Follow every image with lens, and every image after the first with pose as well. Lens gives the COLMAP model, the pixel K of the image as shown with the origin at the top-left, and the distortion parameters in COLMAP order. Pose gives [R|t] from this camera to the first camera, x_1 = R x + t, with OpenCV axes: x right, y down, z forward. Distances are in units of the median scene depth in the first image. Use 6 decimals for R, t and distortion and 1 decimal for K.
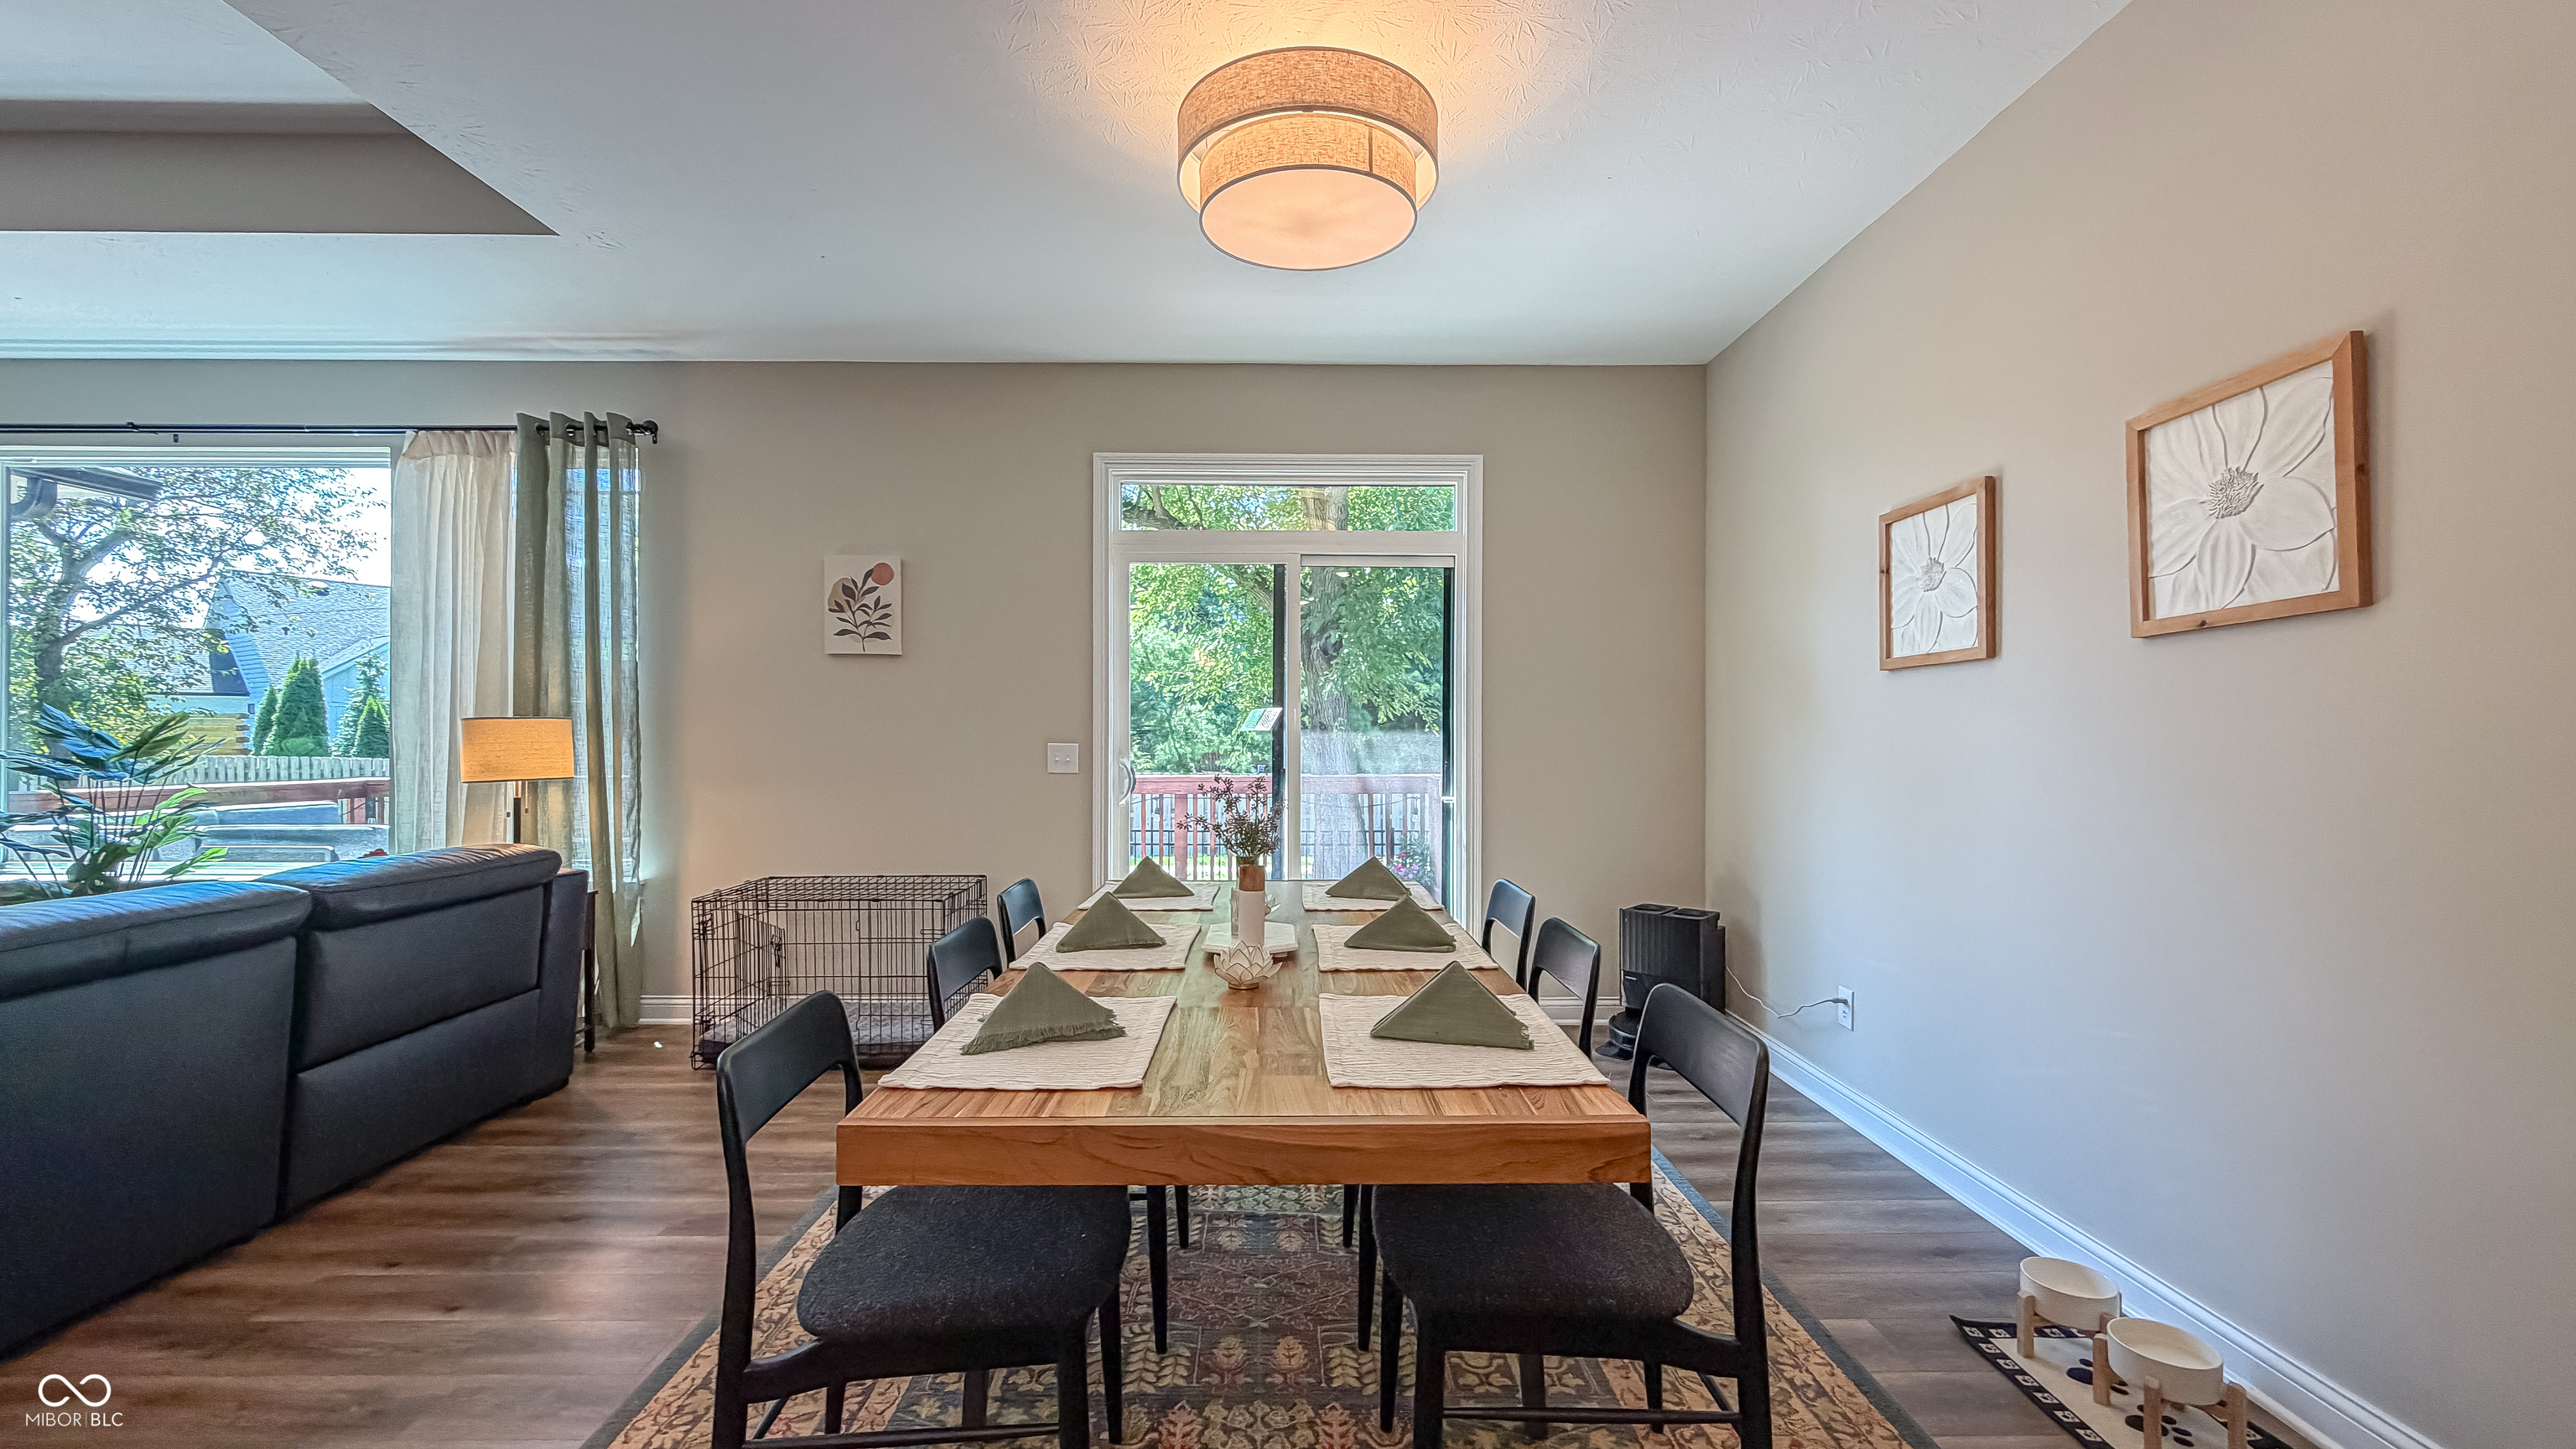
lens RADIAL K [[1036.8, 0, 1280.5], [0, 1036.8, 736.9], [0, 0, 1]] dist [-0.002015, -0.000037]
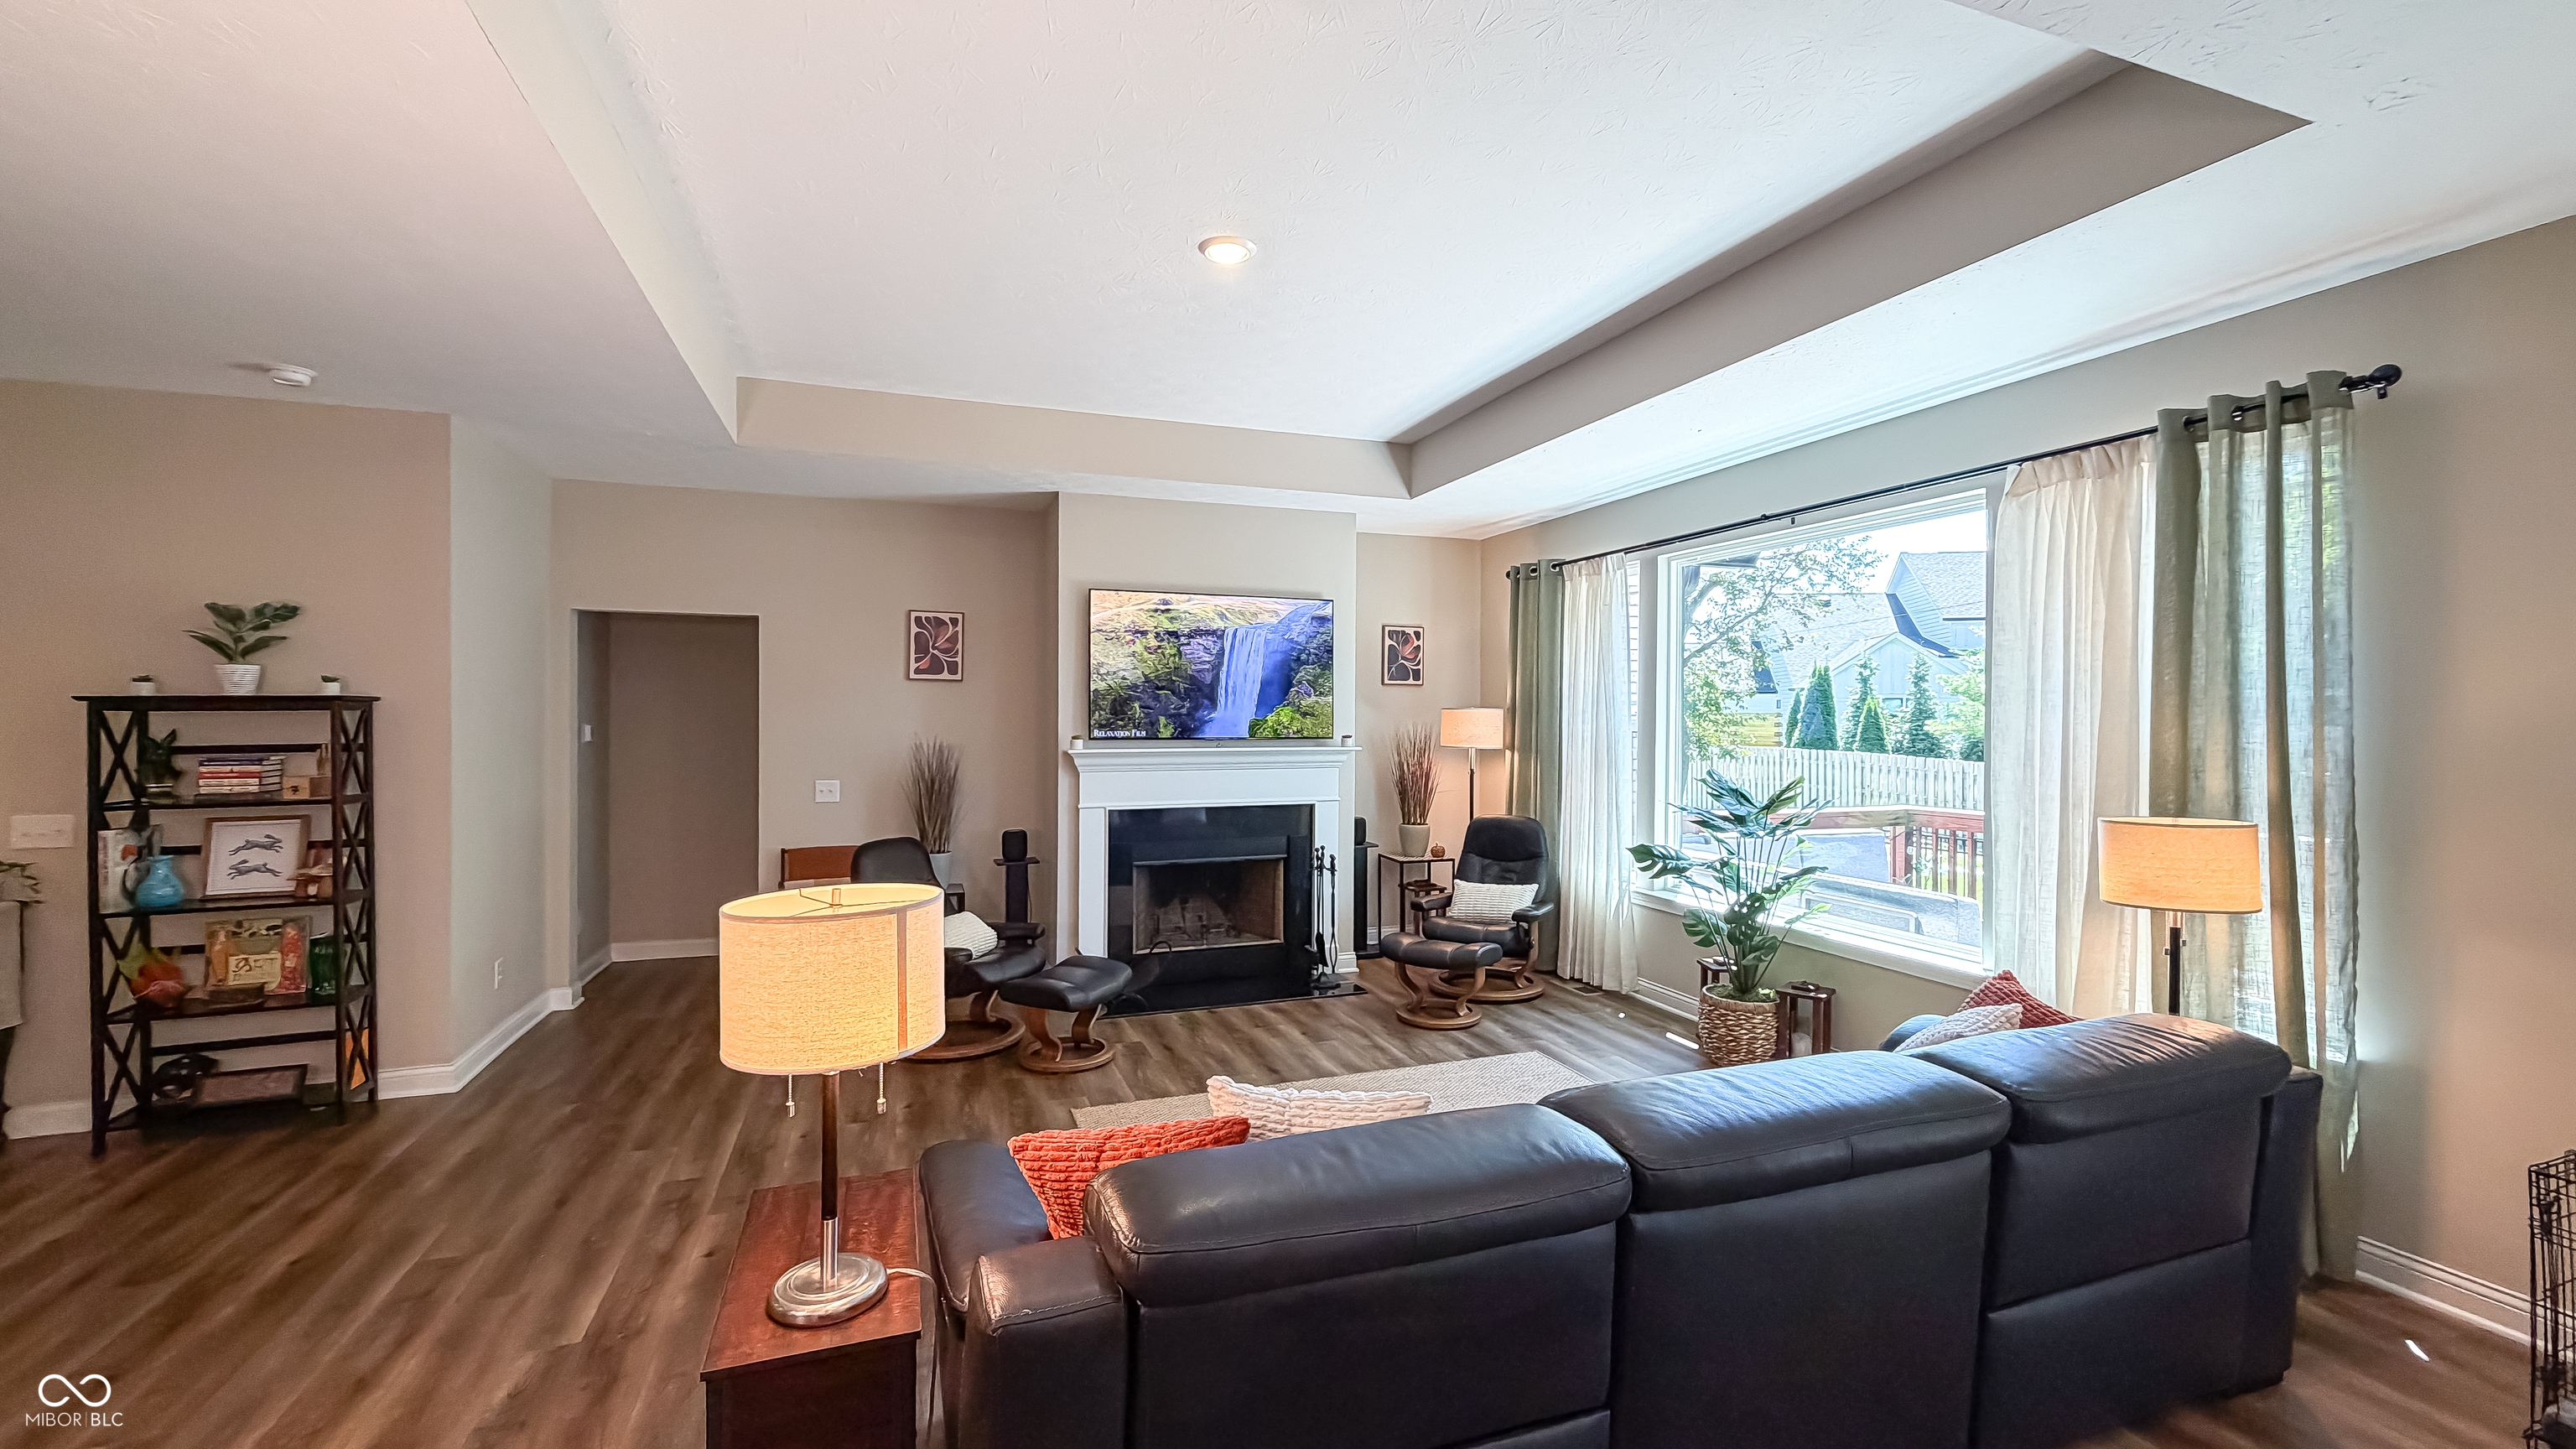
lens RADIAL K [[1036.2, 0, 1280.0], [0, 1036.2, 718.0], [0, 0, 1]] dist [-0.000222, -0.000128]
pose [[0.338617, 0.002629, -0.940921, -0.230617], [-0.004680, 0.999988, 0.001110, -0.081362], [0.940913, 0.004028, 0.338626, 0.127189]]
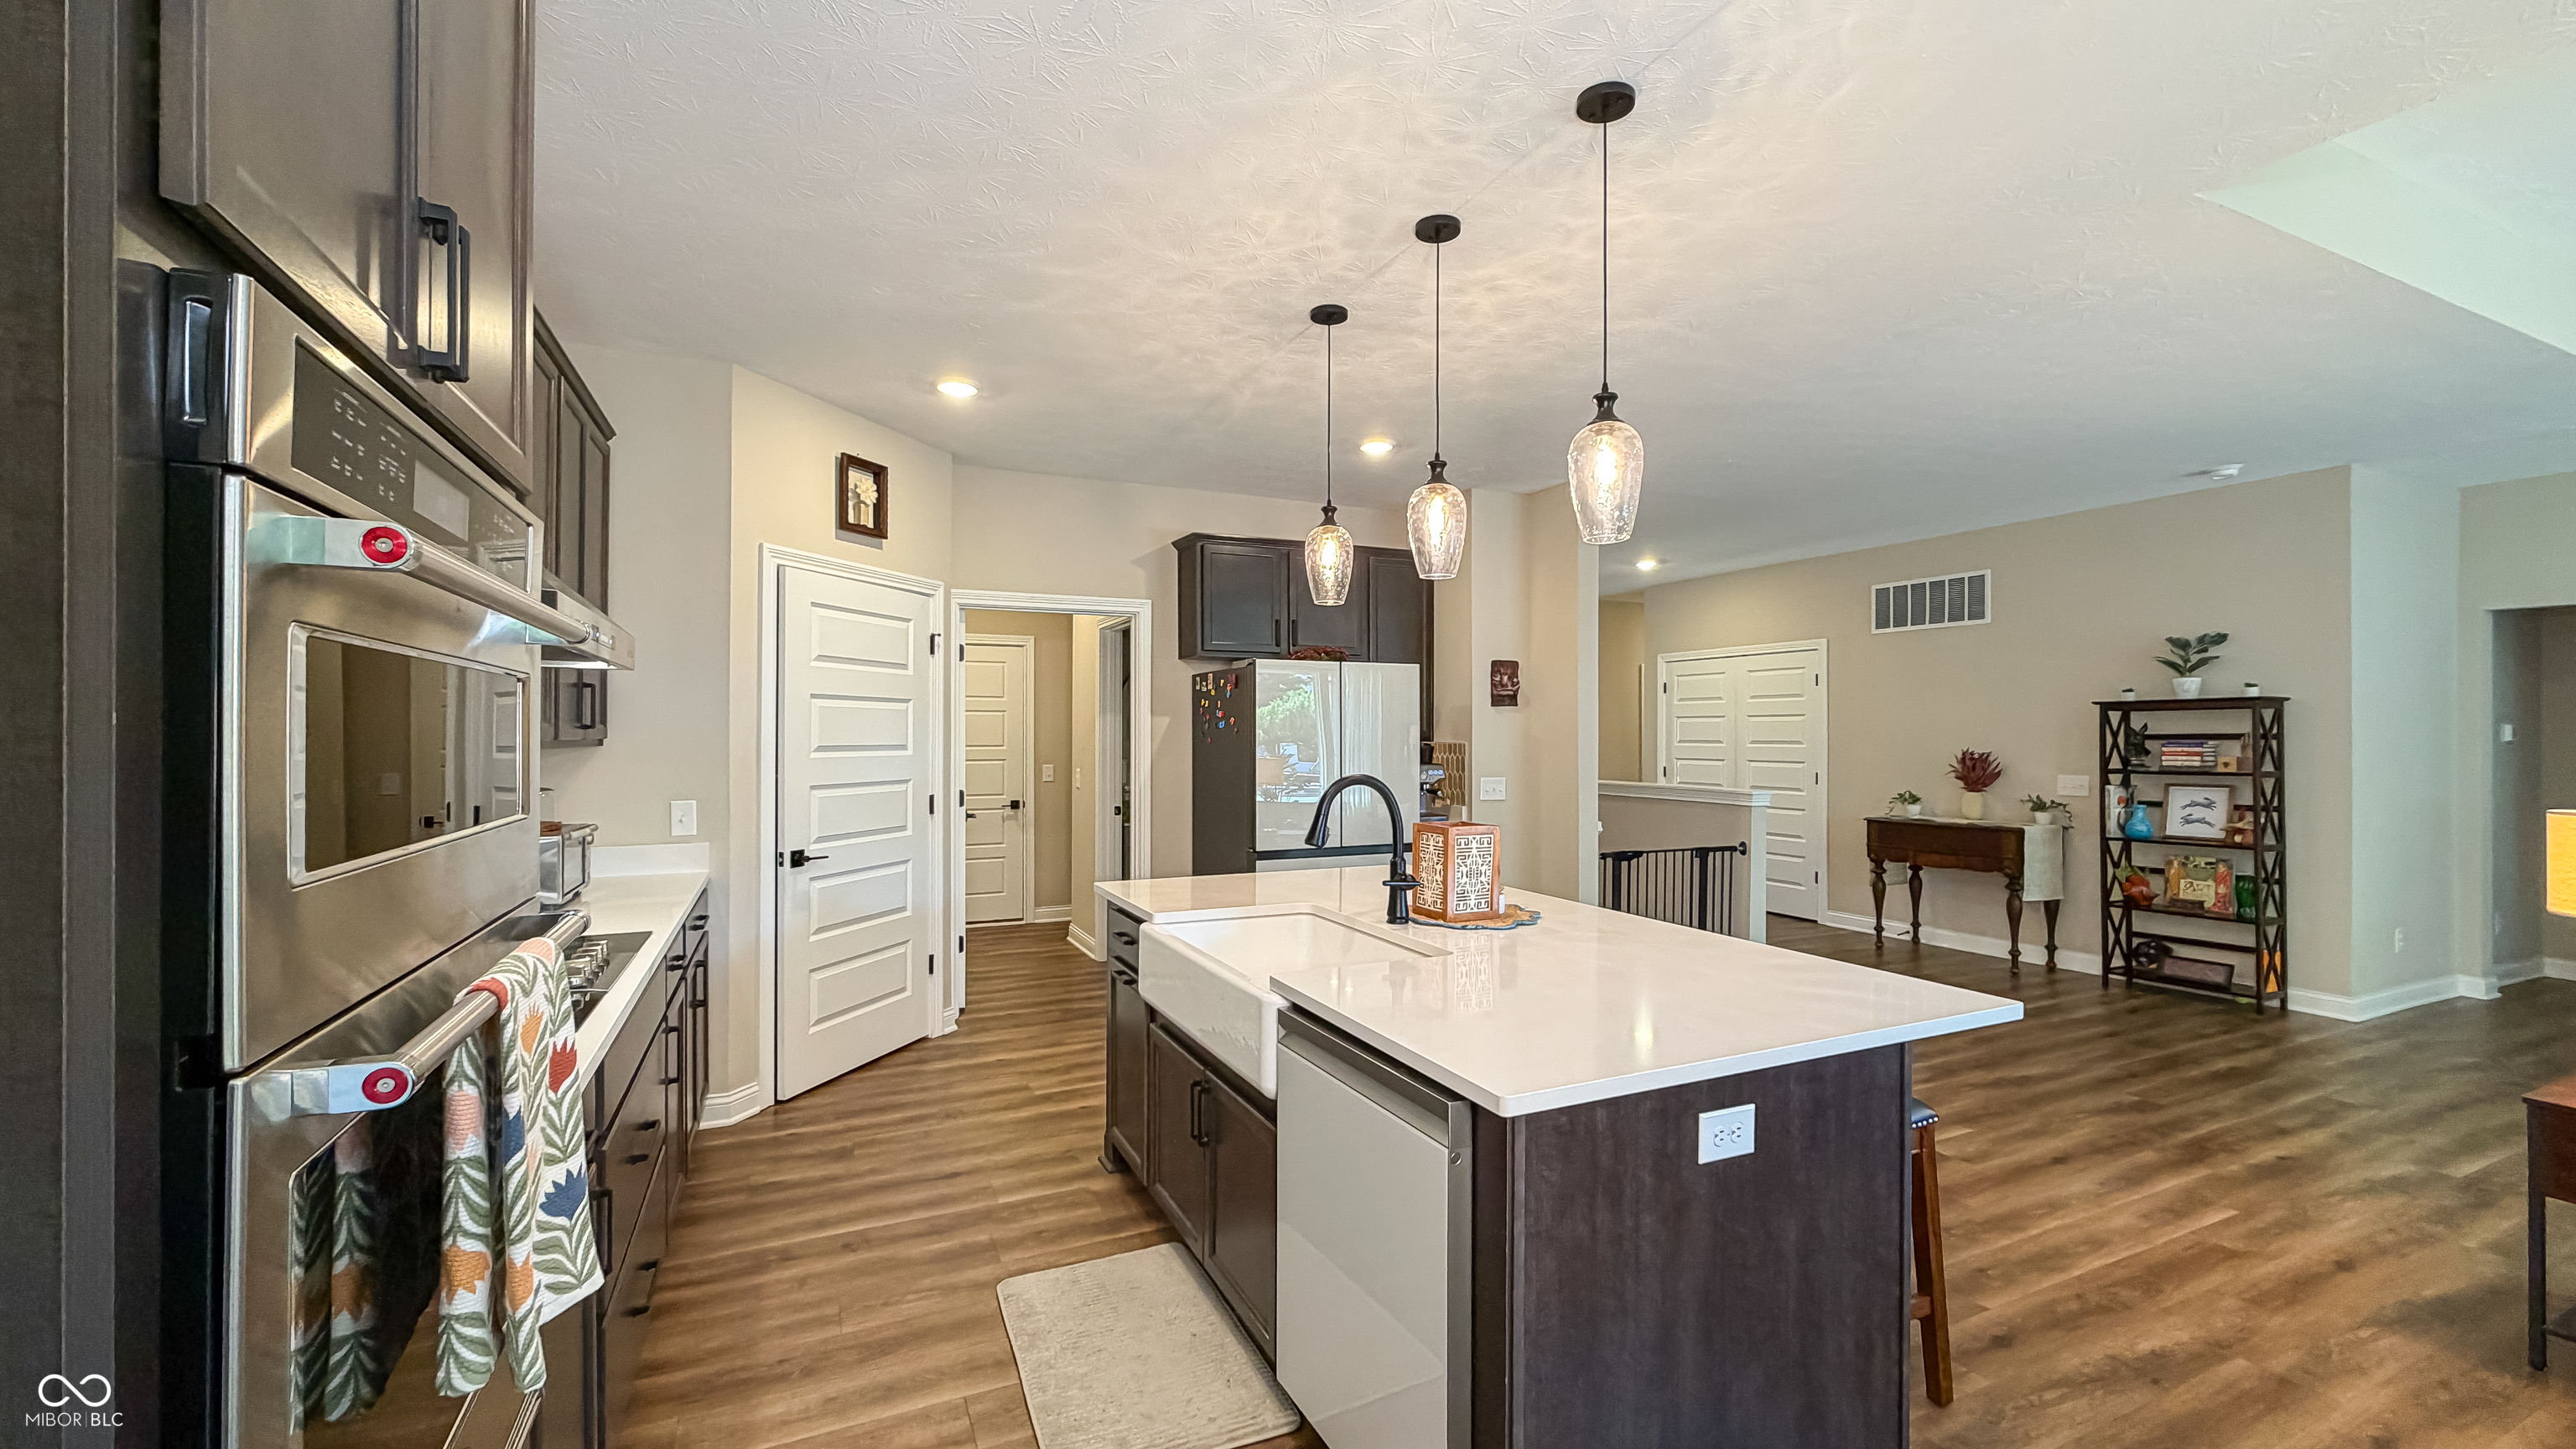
lens RADIAL K [[1032.3, 0, 1282.1], [0, 1032.3, 729.2], [0, 0, 1]] dist [-0.000319, -0.000341]
pose [[-0.906881, -0.005719, -0.421348, 0.208221], [-0.005524, 0.999983, -0.001683, -0.048412], [0.421350, 0.000801, -0.906898, 0.282827]]
